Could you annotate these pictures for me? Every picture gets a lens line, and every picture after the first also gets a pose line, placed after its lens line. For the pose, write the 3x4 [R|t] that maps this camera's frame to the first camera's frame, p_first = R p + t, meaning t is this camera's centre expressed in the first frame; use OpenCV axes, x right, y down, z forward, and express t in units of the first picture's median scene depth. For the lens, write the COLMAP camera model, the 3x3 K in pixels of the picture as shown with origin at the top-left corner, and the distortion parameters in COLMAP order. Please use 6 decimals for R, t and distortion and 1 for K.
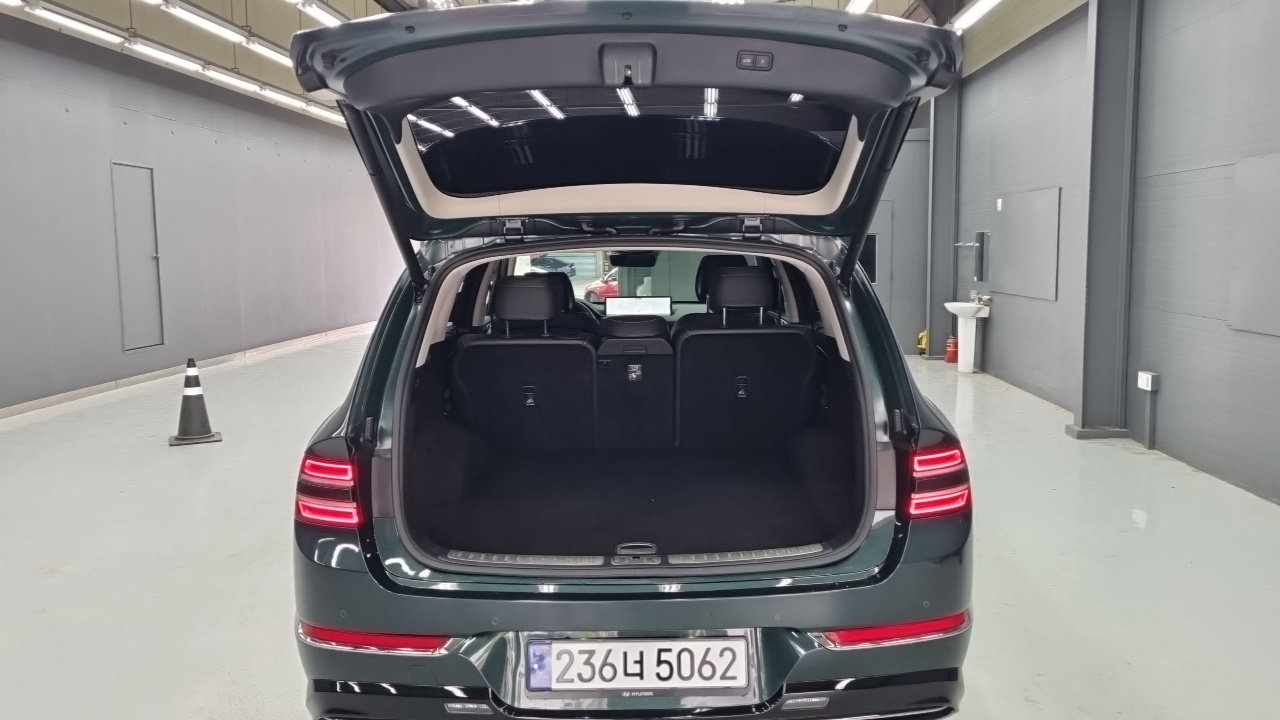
lens RADIAL K [[995.8, 0, 669.2], [0, 995.8, 325.6], [0, 0, 1]] dist [0.052927, -0.035638]
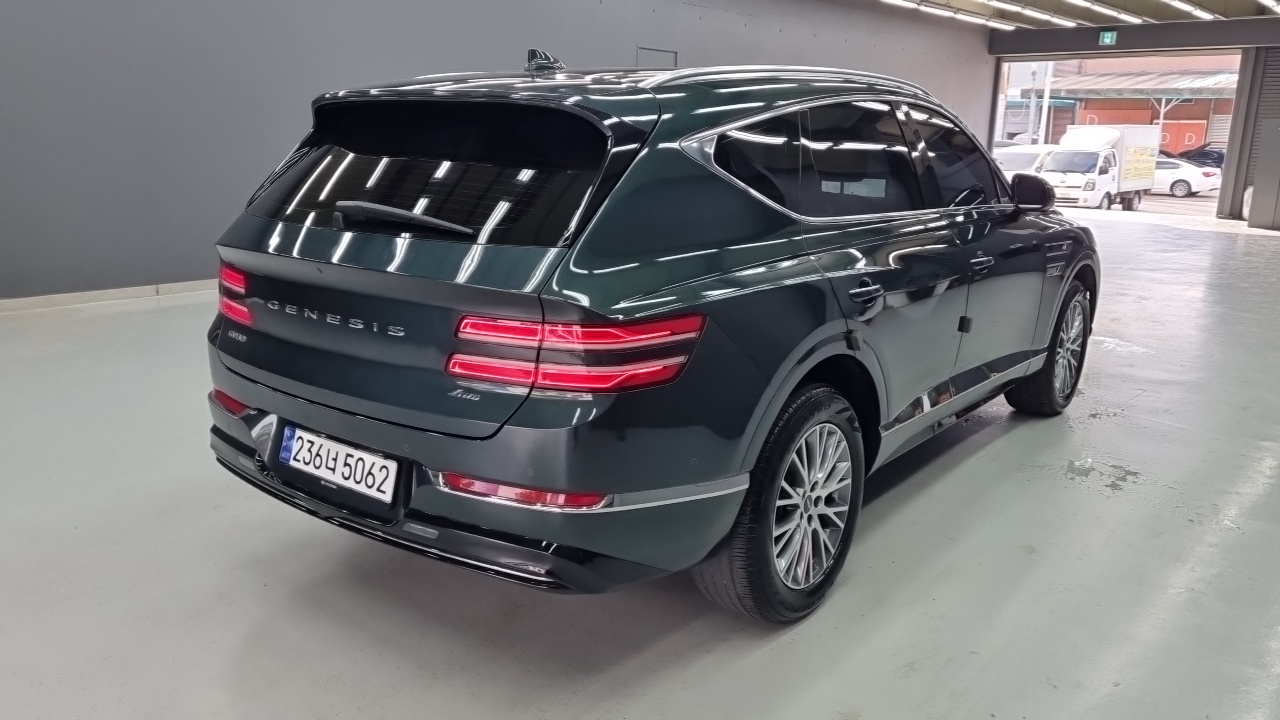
lens RADIAL K [[995.8, 0, 641.0], [0, 995.8, 352.5], [0, 0, 1]] dist [0.052927, -0.035638]
pose [[0.773967, 0.163533, -0.611745, 0.909277], [-0.079595, 0.983539, 0.162220, -0.006197], [0.628203, -0.076861, 0.774243, 0.314479]]
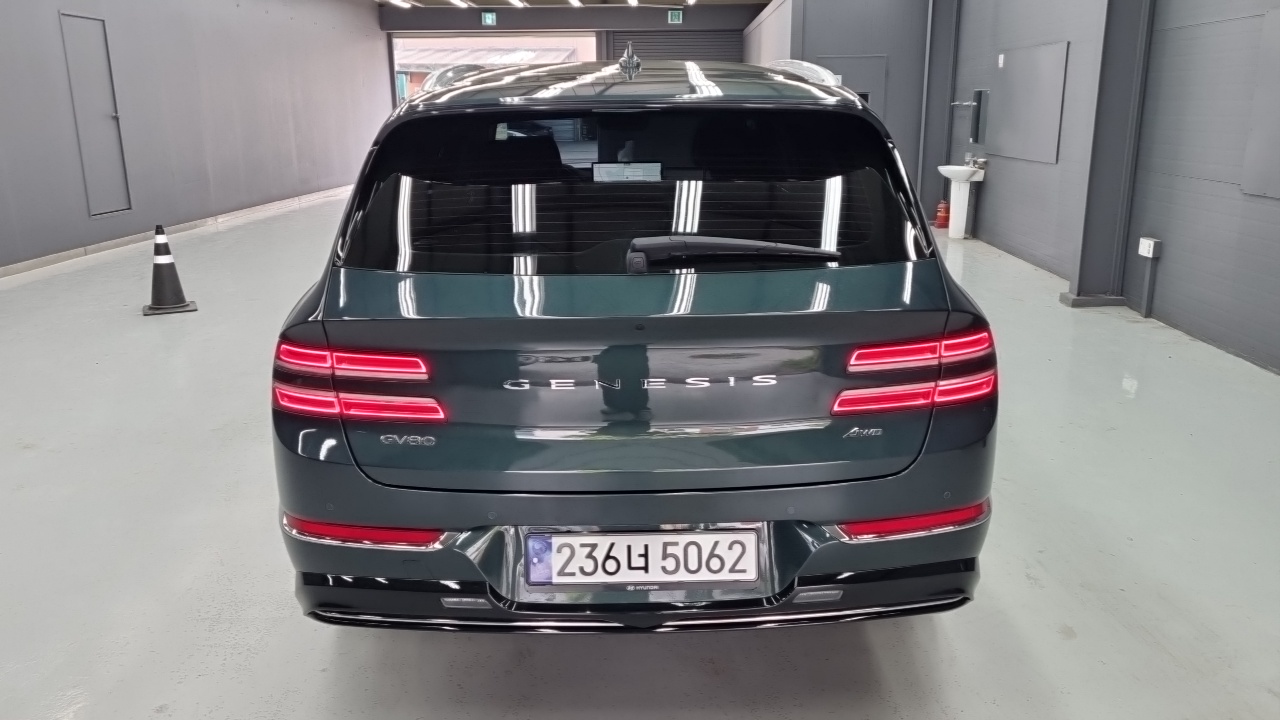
lens RADIAL K [[995.8, 0, 652.8], [0, 995.8, 335.8], [0, 0, 1]] dist [0.052927, -0.035638]
pose [[0.999987, -0.000946, 0.005075, -0.025253], [0.000195, 0.989272, 0.146089, -0.008753], [-0.005159, -0.146086, 0.989259, 0.088592]]
